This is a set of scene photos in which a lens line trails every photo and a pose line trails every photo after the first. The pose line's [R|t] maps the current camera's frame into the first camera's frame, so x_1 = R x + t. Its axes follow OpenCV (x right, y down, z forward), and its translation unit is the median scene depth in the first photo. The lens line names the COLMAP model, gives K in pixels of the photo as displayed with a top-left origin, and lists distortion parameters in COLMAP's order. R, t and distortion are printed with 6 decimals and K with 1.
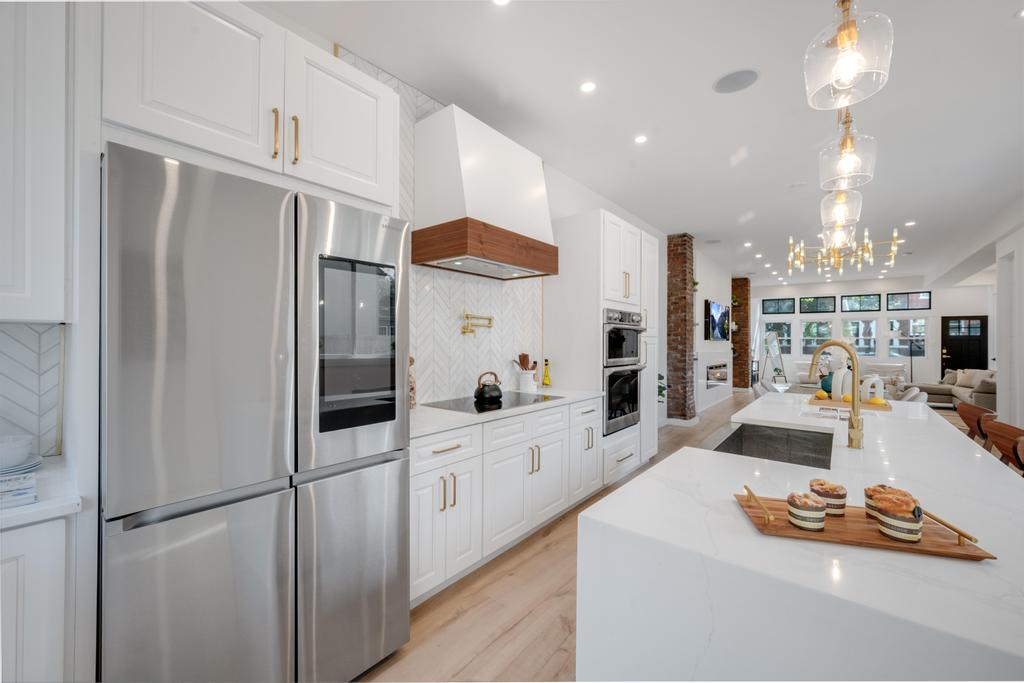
lens RADIAL K [[406.2, 0, 515.9], [0, 406.2, 341.6], [0, 0, 1]] dist [-0.001258, 0.000416]
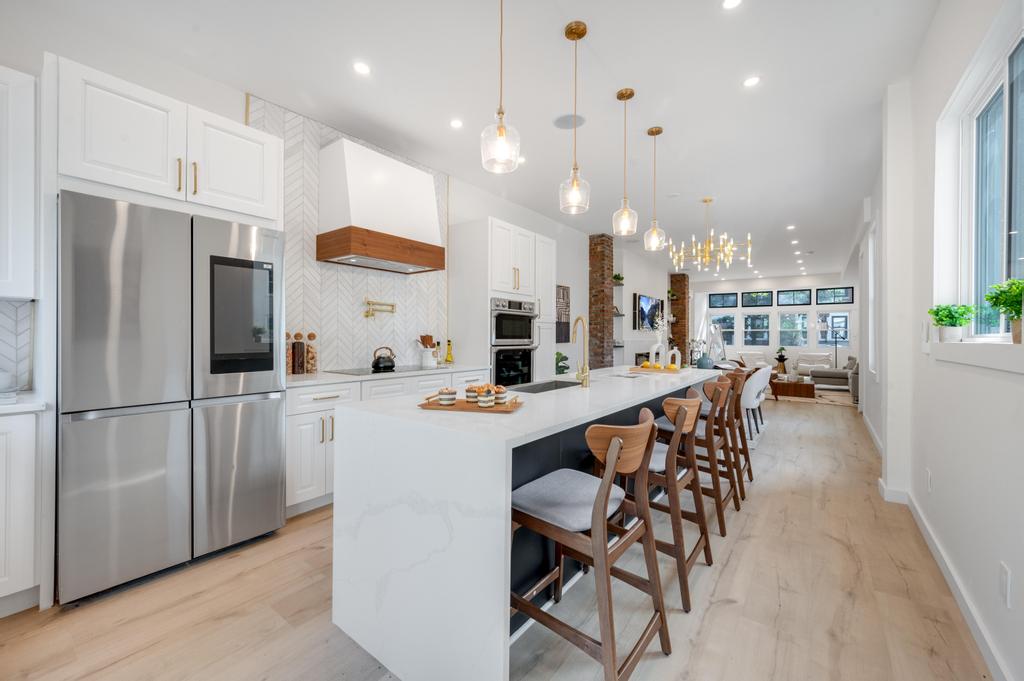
lens RADIAL K [[406.2, 0, 516.1], [0, 406.2, 338.7], [0, 0, 1]] dist [-0.001258, 0.000416]
pose [[0.999362, -0.000161, 0.035721, 0.291014], [-0.000015, 0.999988, 0.004916, 0.041951], [-0.035721, -0.004914, 0.999350, -0.266641]]
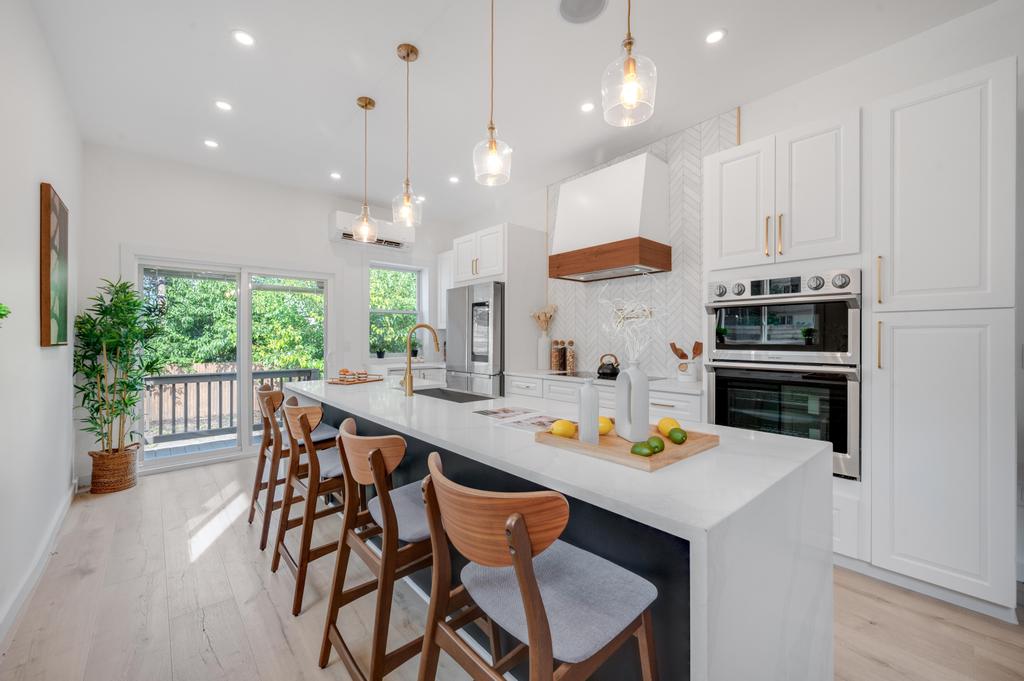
lens RADIAL K [[406.2, 0, 513.4], [0, 406.2, 338.7], [0, 0, 1]] dist [-0.001258, 0.000416]
pose [[-0.170584, -0.003843, -0.985336, 1.223157], [-0.001944, 0.999992, -0.003564, 0.030576], [0.985341, 0.001308, -0.170590, 0.902089]]
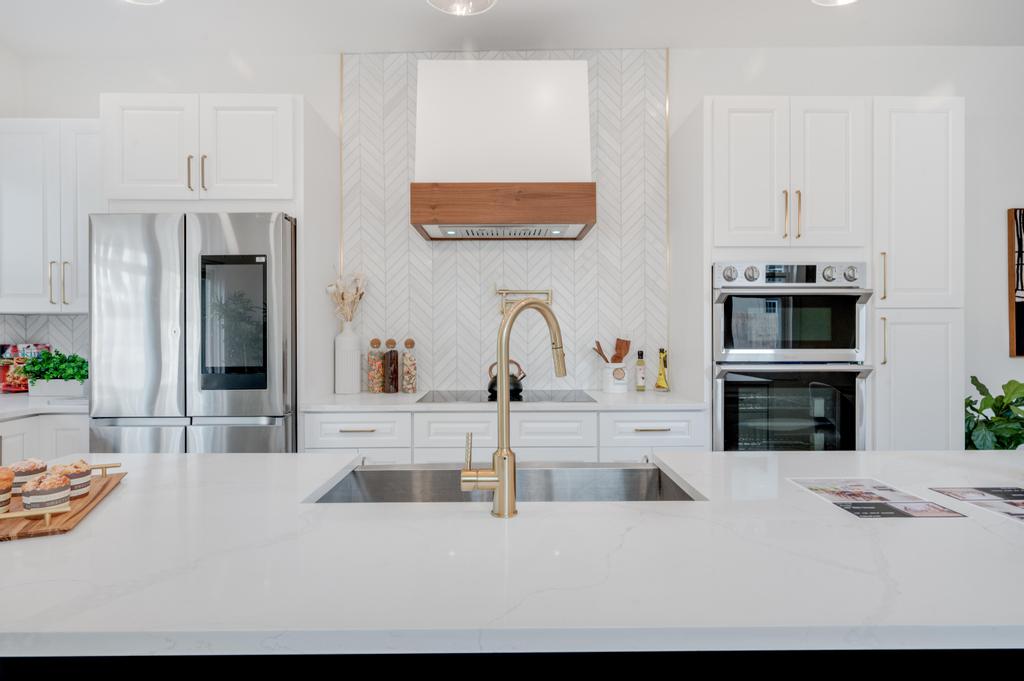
lens RADIAL K [[537.8, 0, 513.1], [0, 537.8, 332.6], [0, 0, 1]] dist [0.004743, 0.000185]
pose [[0.636326, -0.005824, -0.771398, 0.748453], [0.005110, 0.999981, -0.003335, 0.023881], [0.771403, -0.001820, 0.636344, 0.326448]]
